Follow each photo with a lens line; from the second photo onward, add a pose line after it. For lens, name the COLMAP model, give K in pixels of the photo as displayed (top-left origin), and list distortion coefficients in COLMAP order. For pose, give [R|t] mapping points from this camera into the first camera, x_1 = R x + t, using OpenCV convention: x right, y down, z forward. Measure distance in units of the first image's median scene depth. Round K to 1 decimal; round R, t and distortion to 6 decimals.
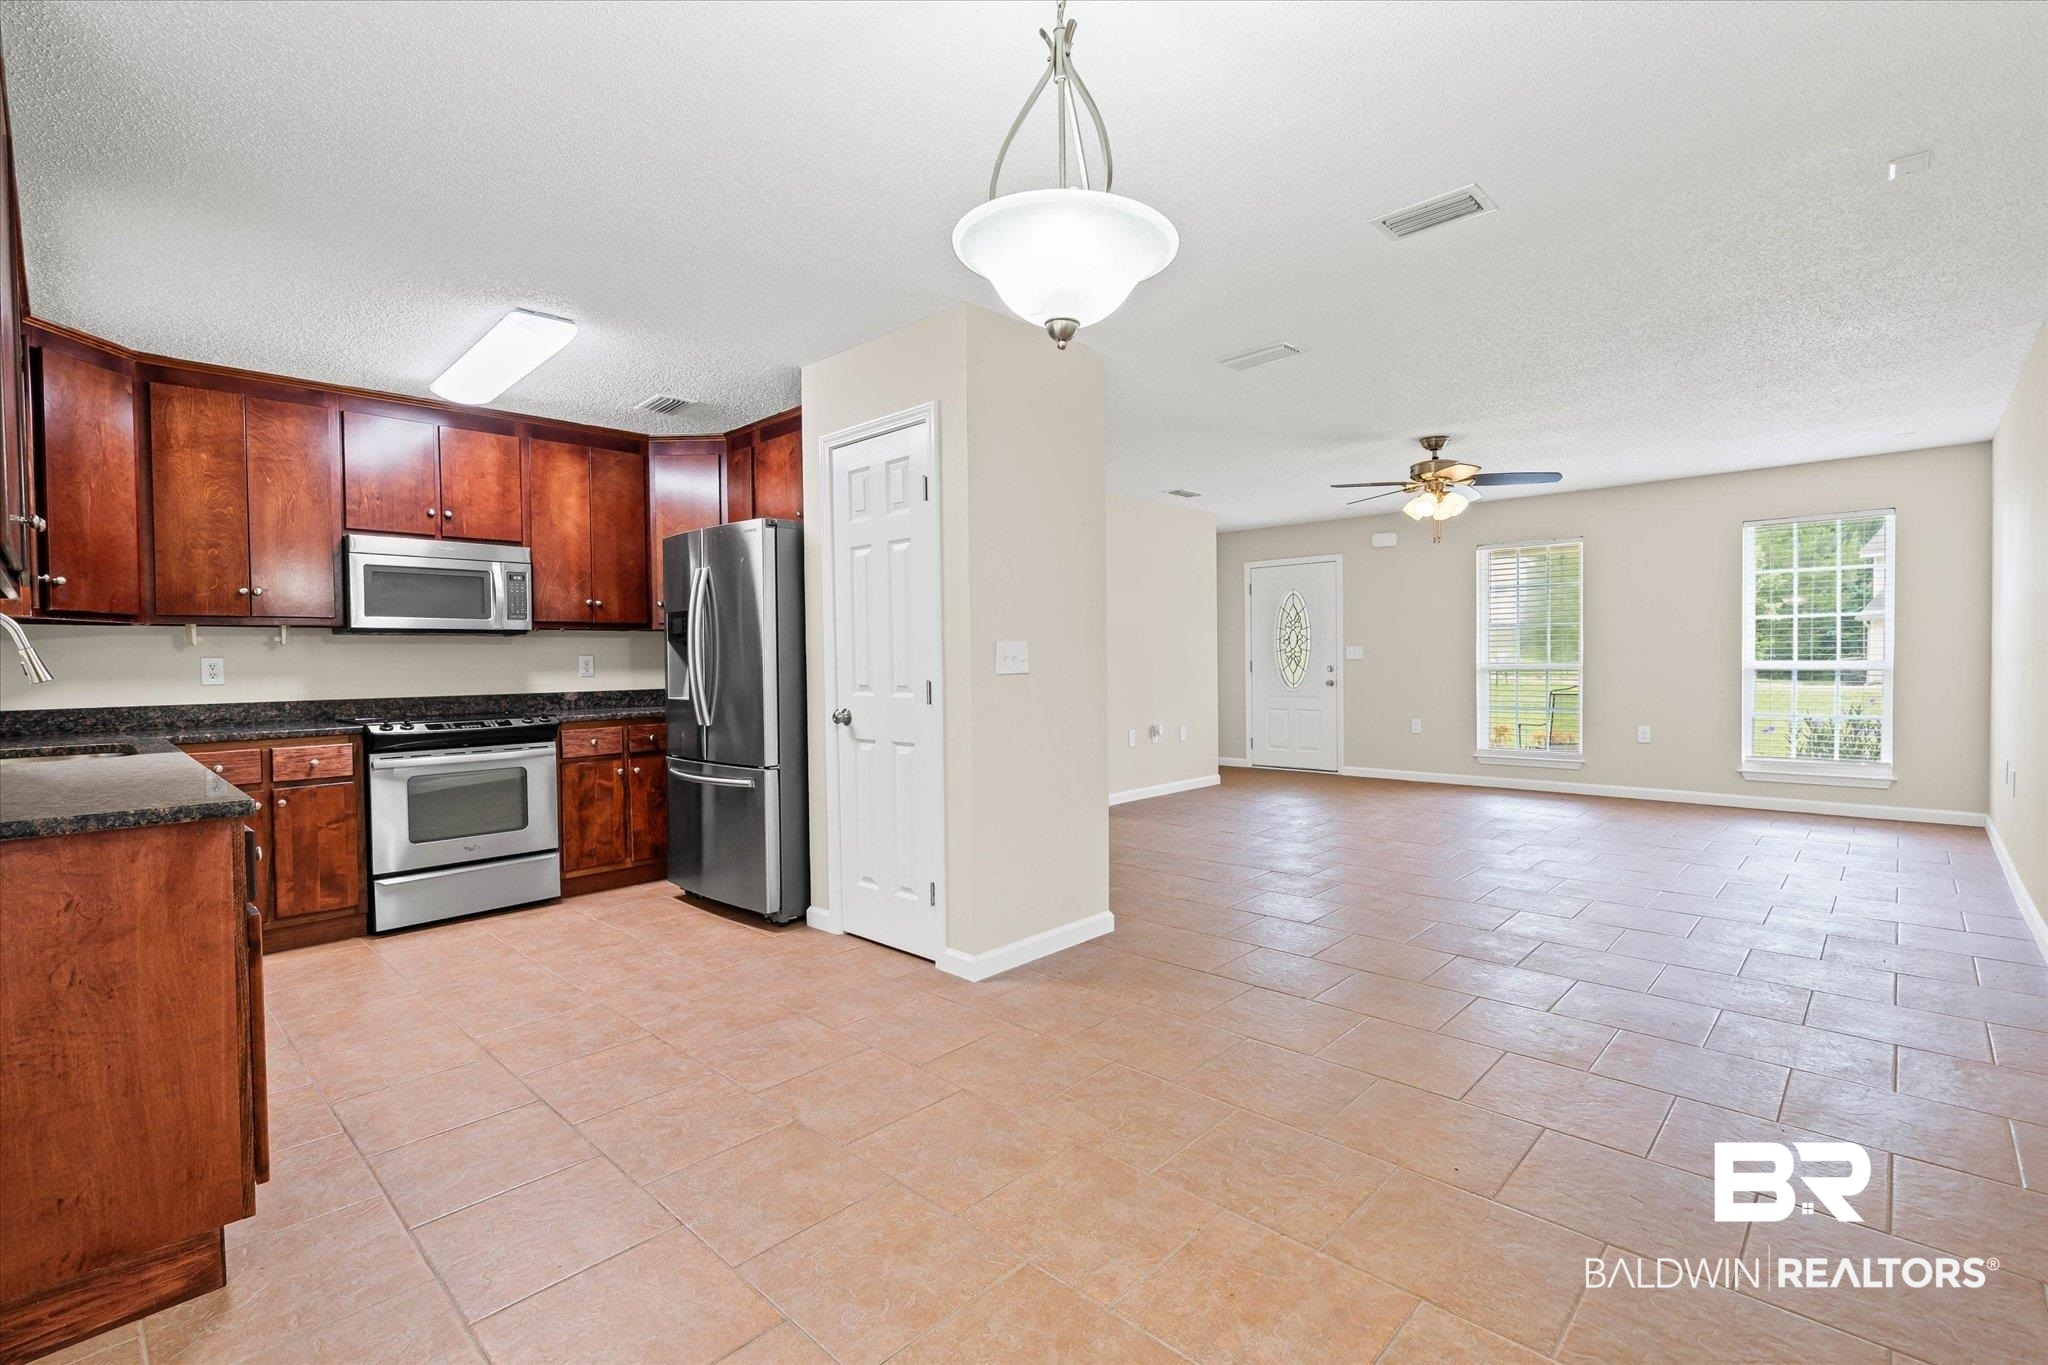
lens RADIAL K [[941.5, 0, 1024.0], [0, 941.5, 682.5], [0, 0, 1]] dist [-0.001695, 0.000082]
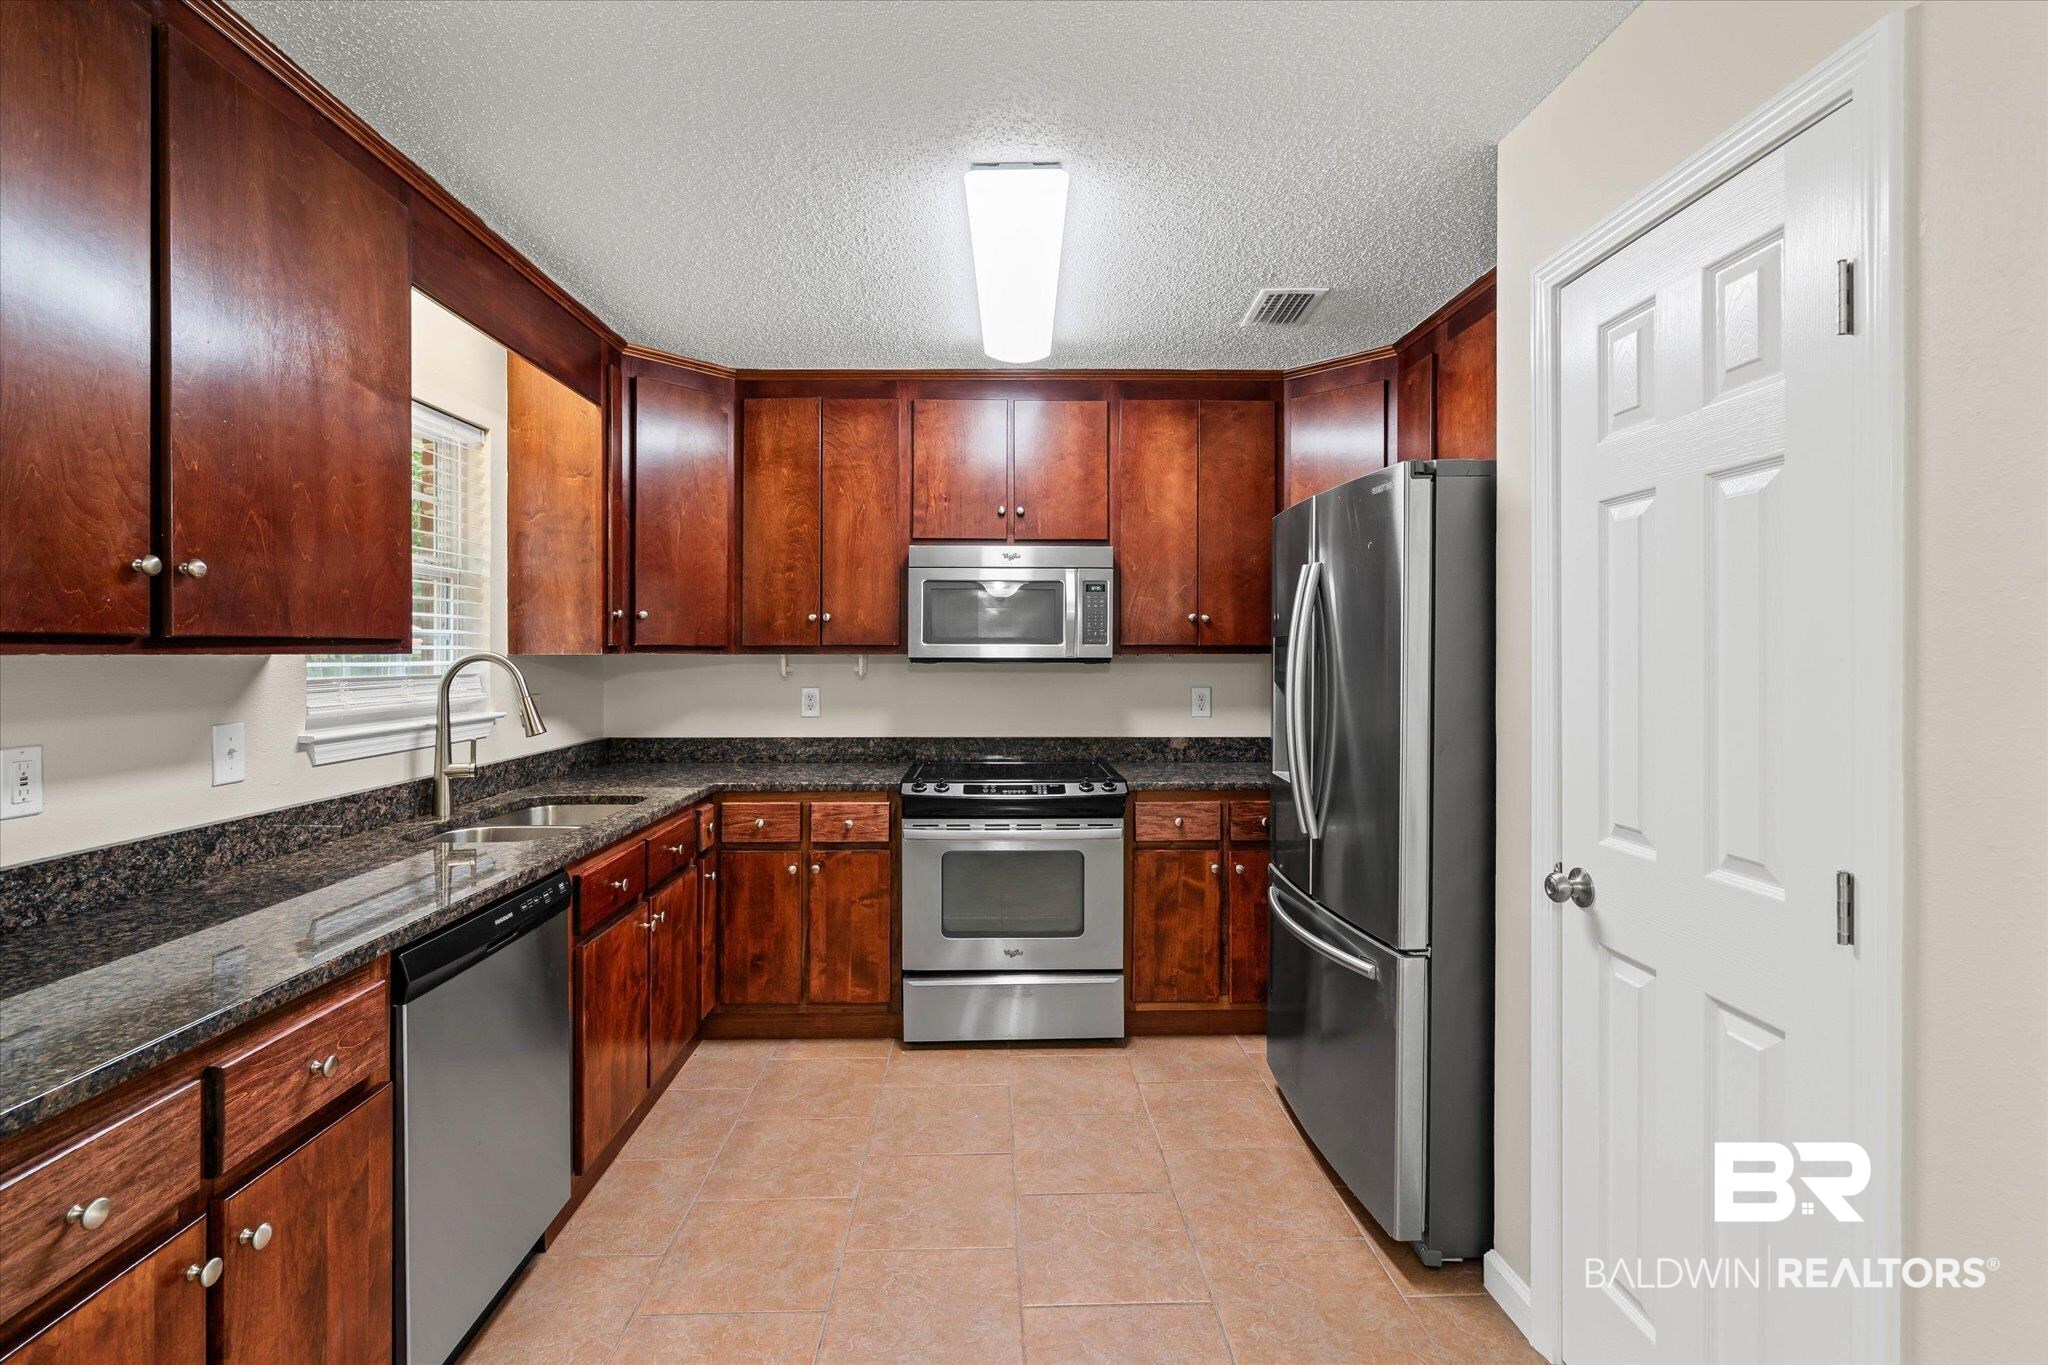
lens RADIAL K [[940.3, 0, 1002.6], [0, 940.3, 653.3], [0, 0, 1]] dist [-0.009192, 0.005523]
pose [[0.699557, 0.016622, -0.714383, -0.063809], [-0.028412, 0.999586, -0.004565, -0.060358], [0.714012, 0.023491, 0.699740, 0.474937]]
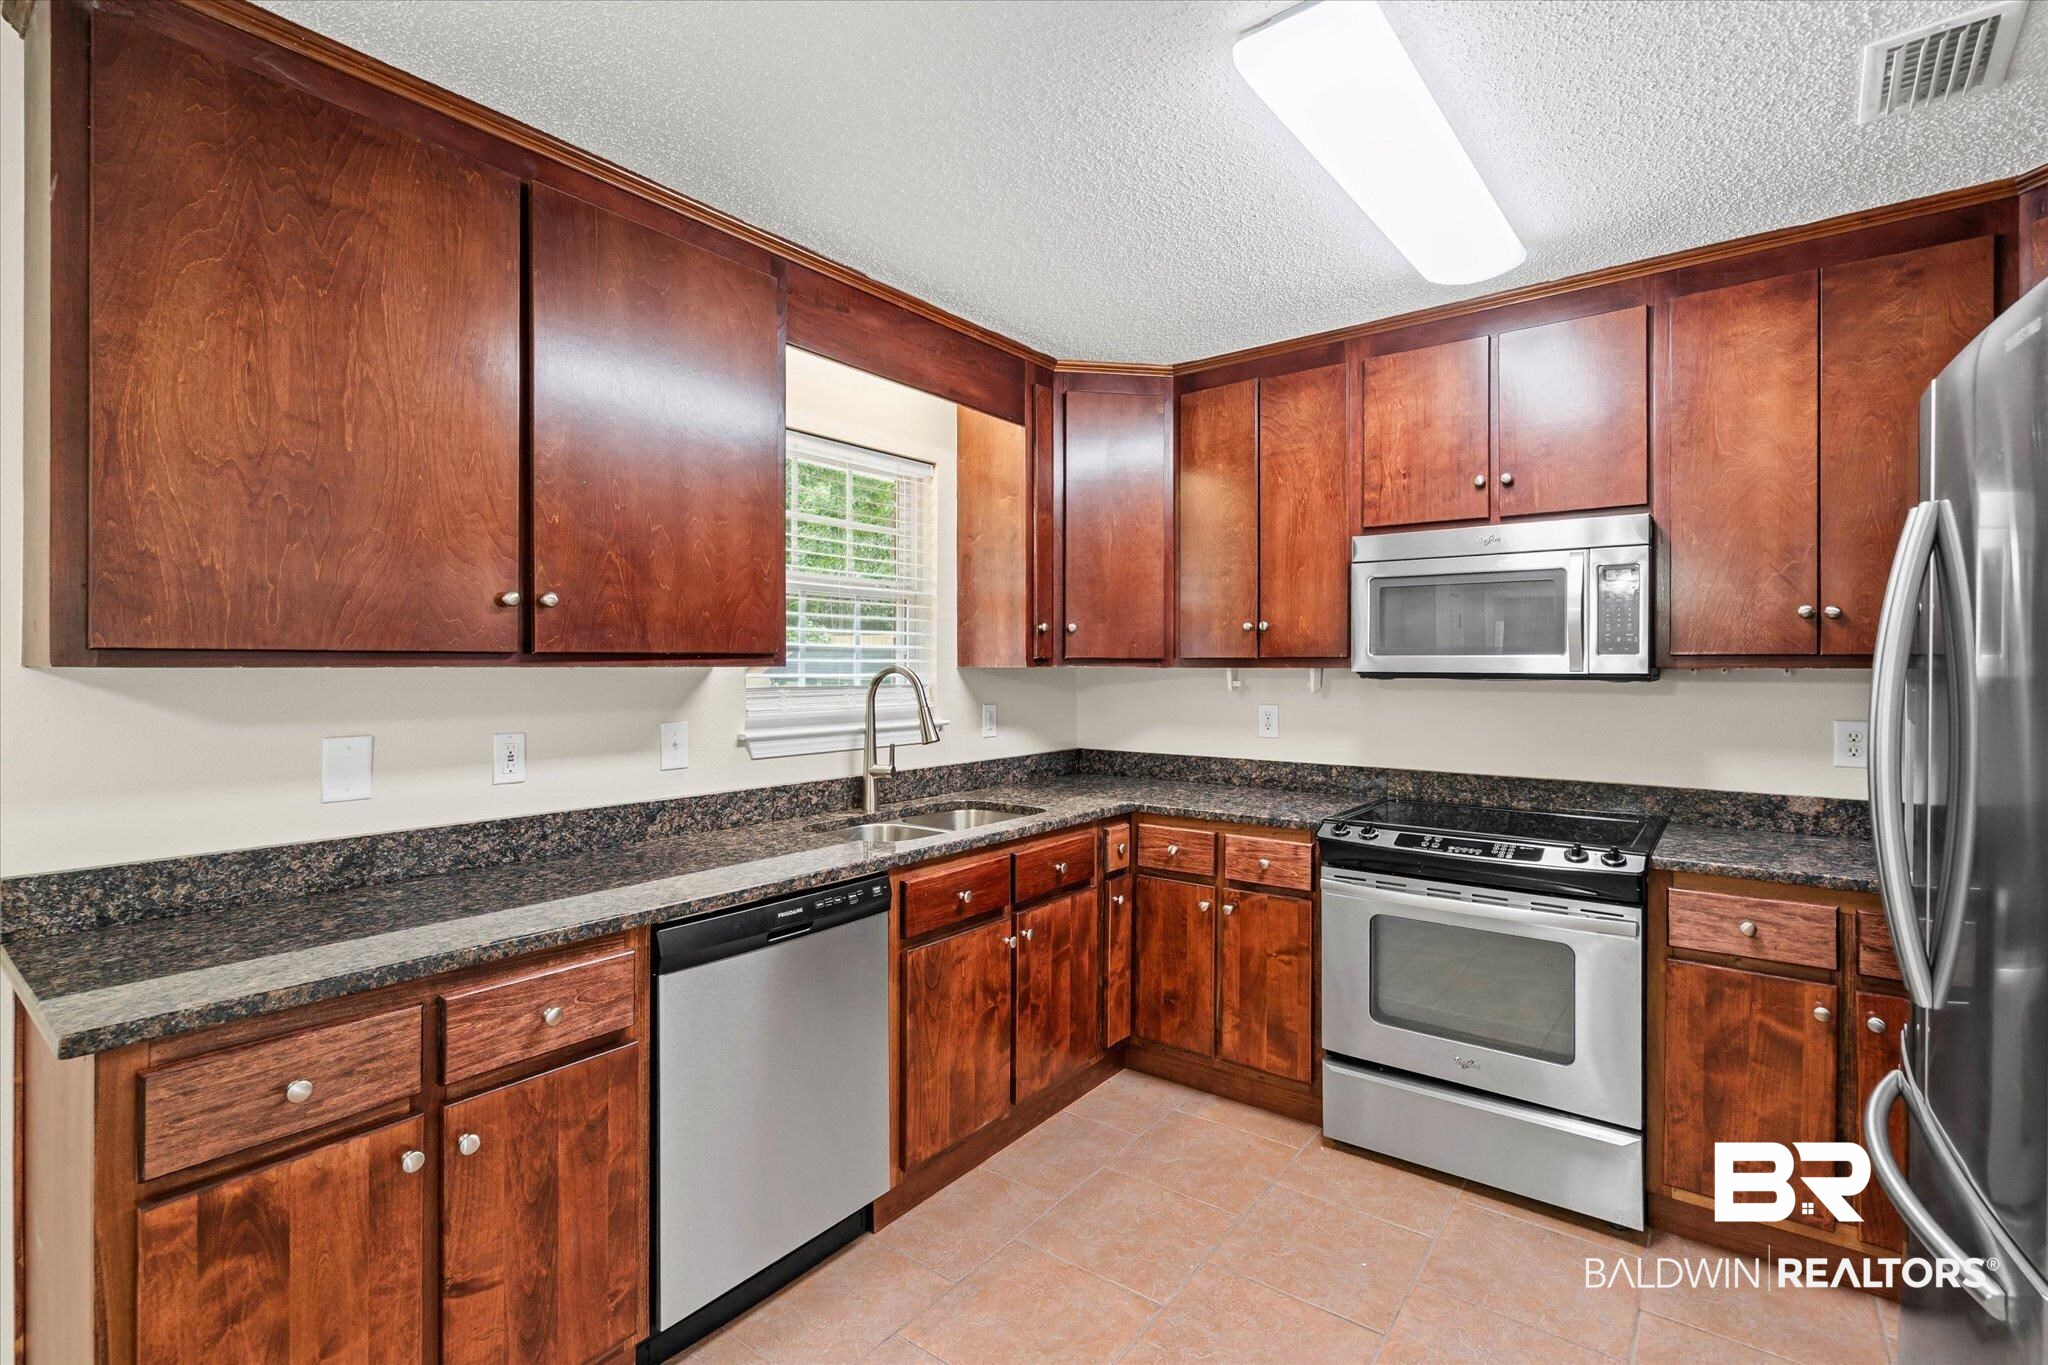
lens RADIAL K [[938.2, 0, 1022.4], [0, 938.2, 662.7], [0, 0, 1]] dist [-0.004361, 0.006532]
pose [[0.102203, 0.013680, -0.994669, -0.057417], [-0.026200, 0.999596, 0.011055, -0.065937], [0.994418, 0.024931, 0.102520, 0.684883]]
